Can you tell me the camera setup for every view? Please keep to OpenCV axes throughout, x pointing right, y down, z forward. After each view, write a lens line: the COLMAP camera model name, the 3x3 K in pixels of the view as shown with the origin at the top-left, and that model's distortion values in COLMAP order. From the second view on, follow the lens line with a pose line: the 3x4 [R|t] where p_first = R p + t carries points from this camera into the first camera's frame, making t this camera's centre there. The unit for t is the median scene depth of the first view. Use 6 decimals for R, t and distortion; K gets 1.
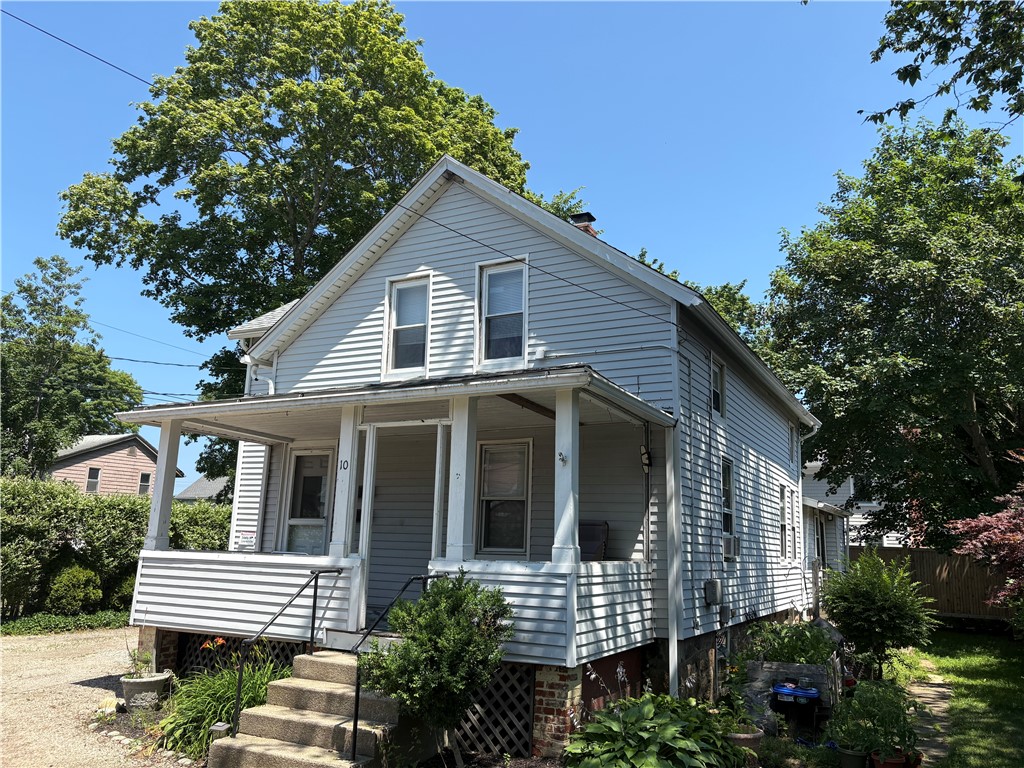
lens RADIAL K [[785.8, 0, 510.3], [0, 785.8, 404.7], [0, 0, 1]] dist [0.029658, -0.000894]
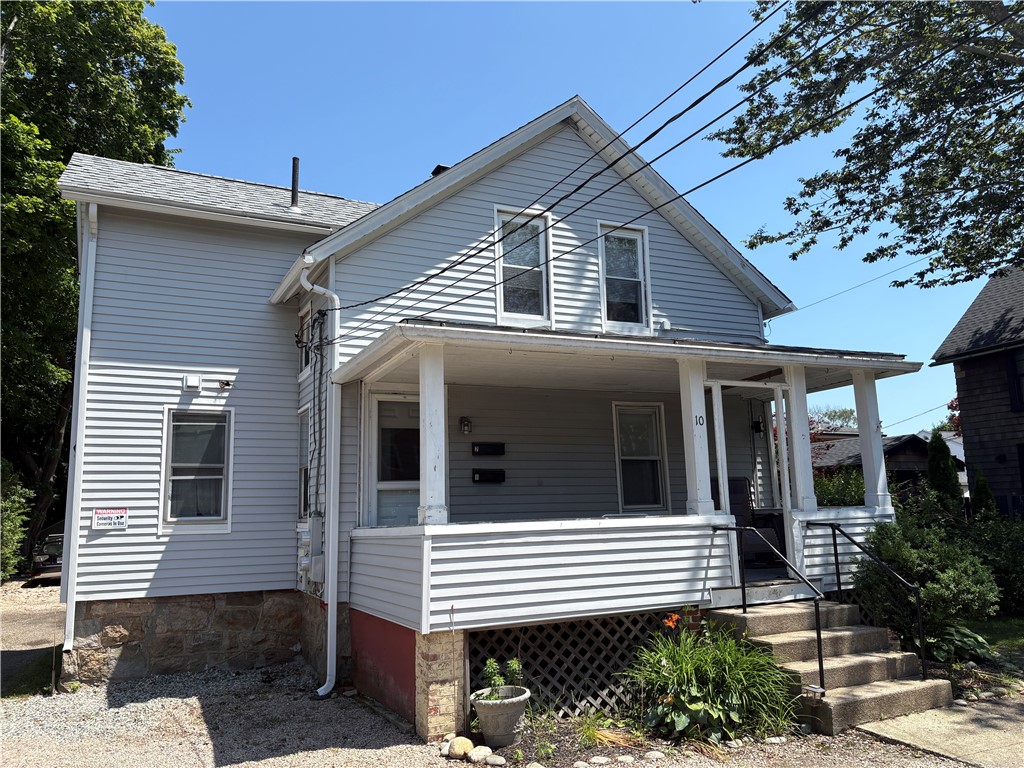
lens RADIAL K [[785.8, 0, 510.3], [0, 785.8, 404.7], [0, 0, 1]] dist [0.029658, -0.000894]
pose [[0.591157, 0.062971, 0.804095, -0.943415], [-0.094142, 0.995520, -0.008751, 0.073403], [-0.801044, -0.070526, 0.594437, 0.514627]]
